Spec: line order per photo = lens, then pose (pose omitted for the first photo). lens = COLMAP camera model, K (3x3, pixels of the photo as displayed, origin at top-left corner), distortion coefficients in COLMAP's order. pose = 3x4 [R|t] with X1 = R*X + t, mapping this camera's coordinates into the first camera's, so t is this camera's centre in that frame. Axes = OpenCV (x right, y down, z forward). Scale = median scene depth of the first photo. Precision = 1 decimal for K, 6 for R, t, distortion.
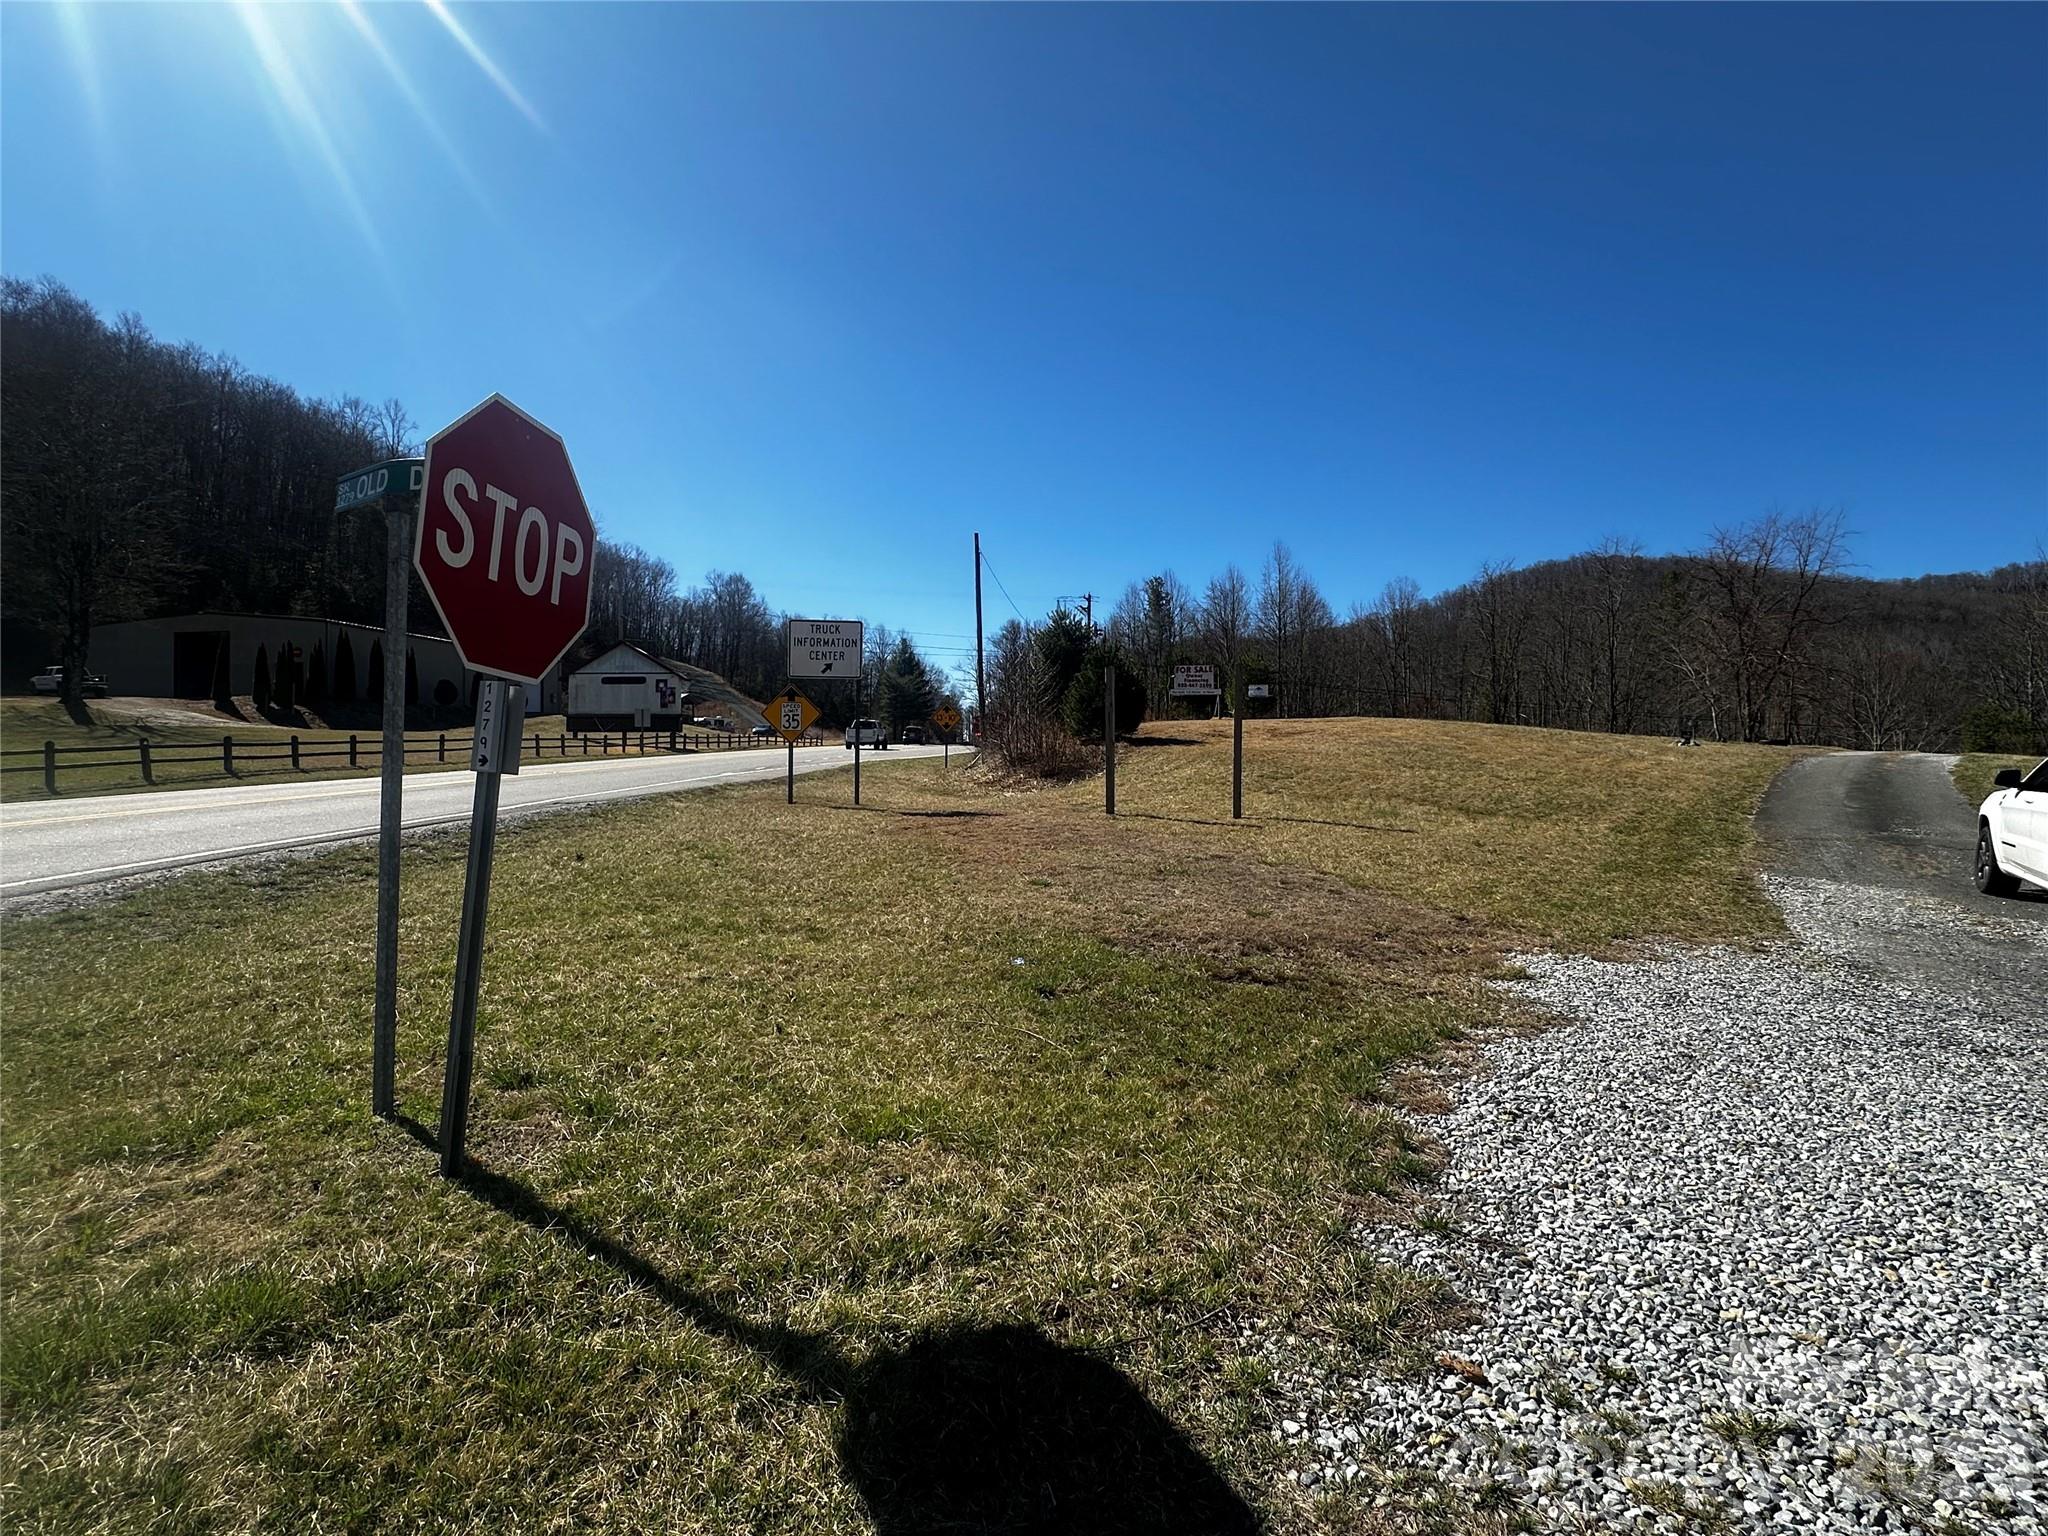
lens RADIAL K [[967.7, 0, 1020.7], [0, 967.7, 761.6], [0, 0, 1]] dist [-0.003206, -0.000097]
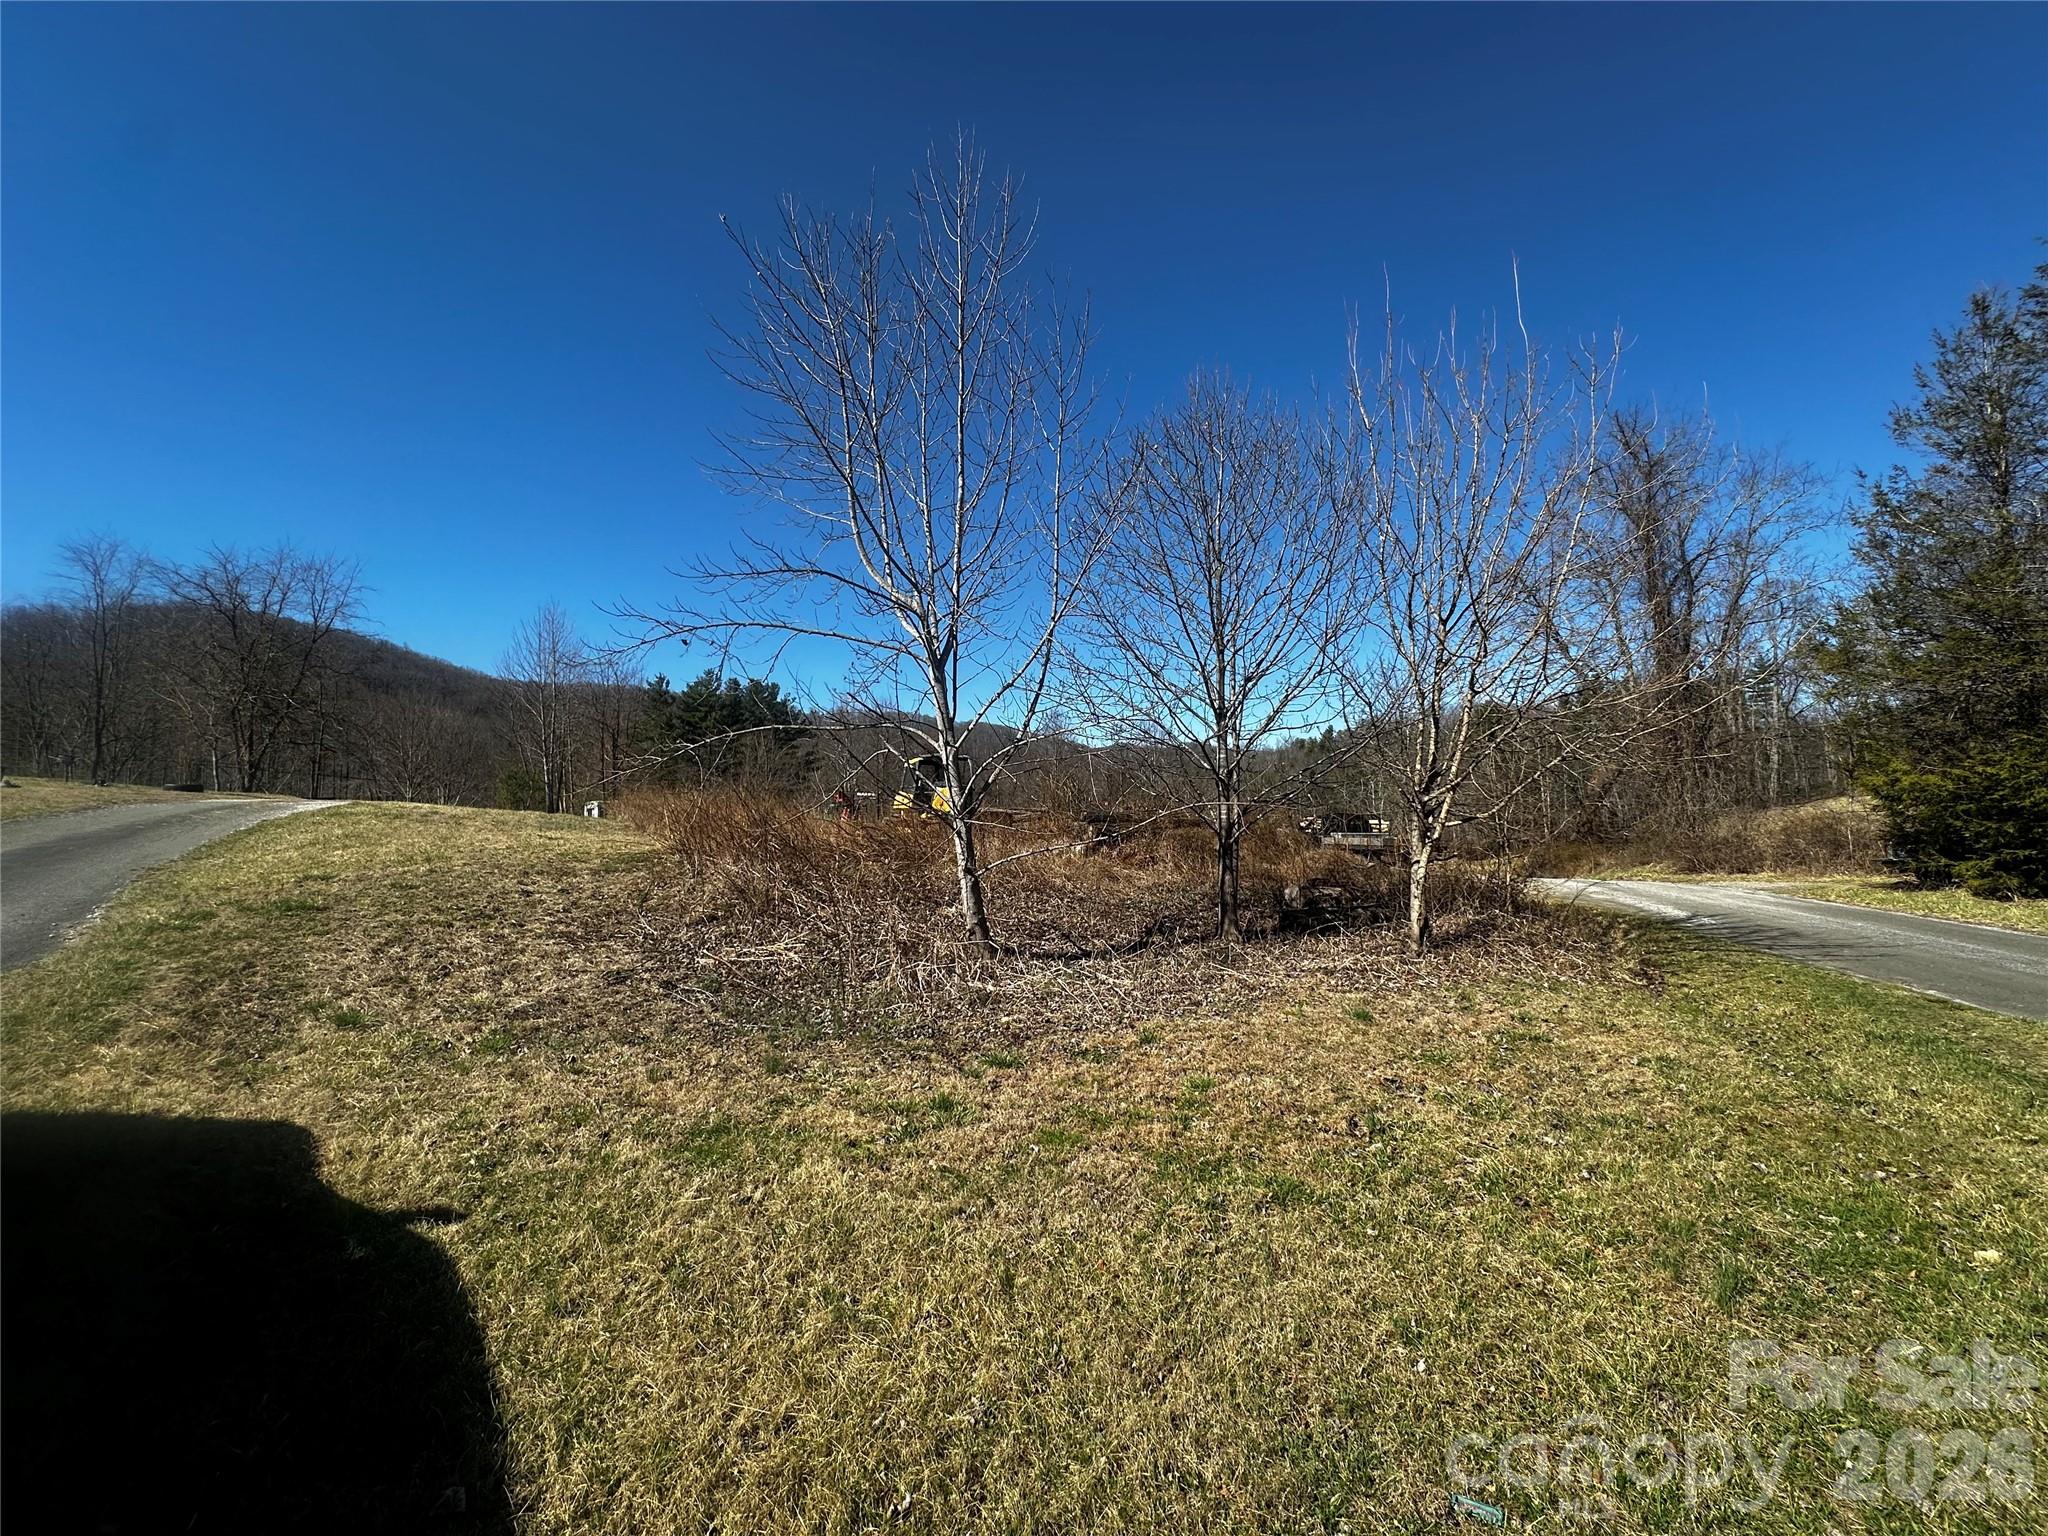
lens RADIAL K [[816.5, 0, 1025.9], [0, 816.5, 763.5], [0, 0, 1]] dist [-0.005211, 0.001234]
pose [[0.268684, 0.055431, 0.961632, 0.175394], [0.006923, 0.998206, -0.059473, 0.002715], [-0.963204, 0.022637, 0.267818, 0.079885]]
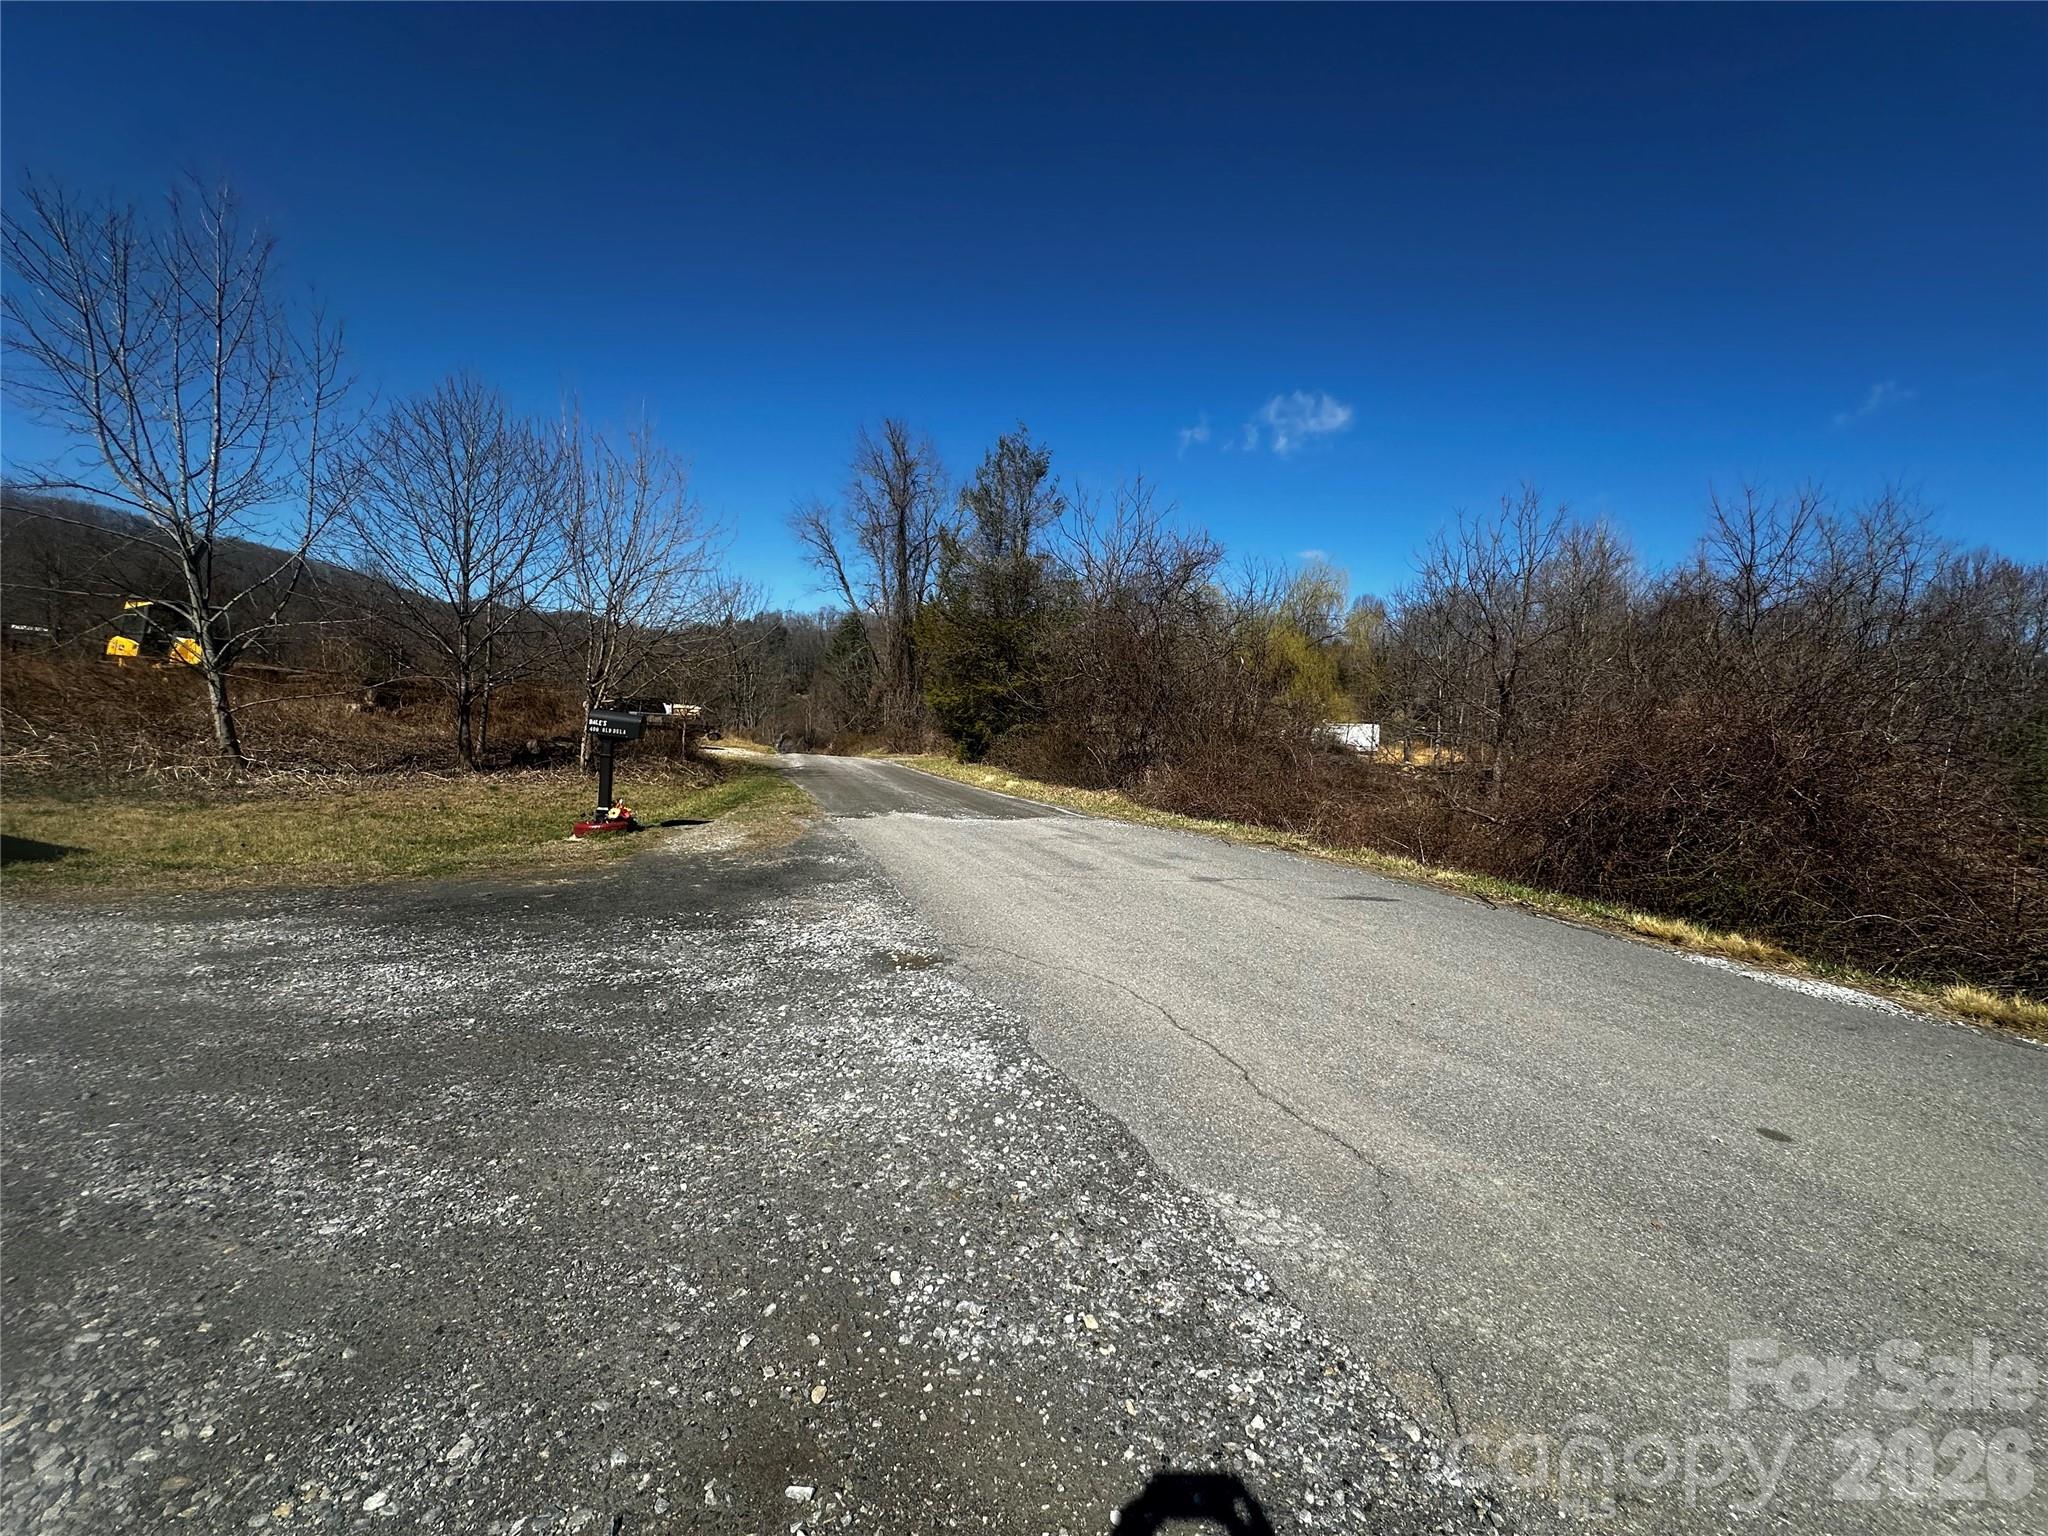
lens RADIAL K [[811.8, 0, 1028.6], [0, 811.8, 767.7], [0, 0, 1]] dist [-0.002340, 0.000258]
pose [[-0.424114, -0.083289, 0.901771, 0.035349], [-0.065027, 0.995992, 0.061409, 0.001860], [-0.903271, -0.032595, -0.427830, 0.029952]]
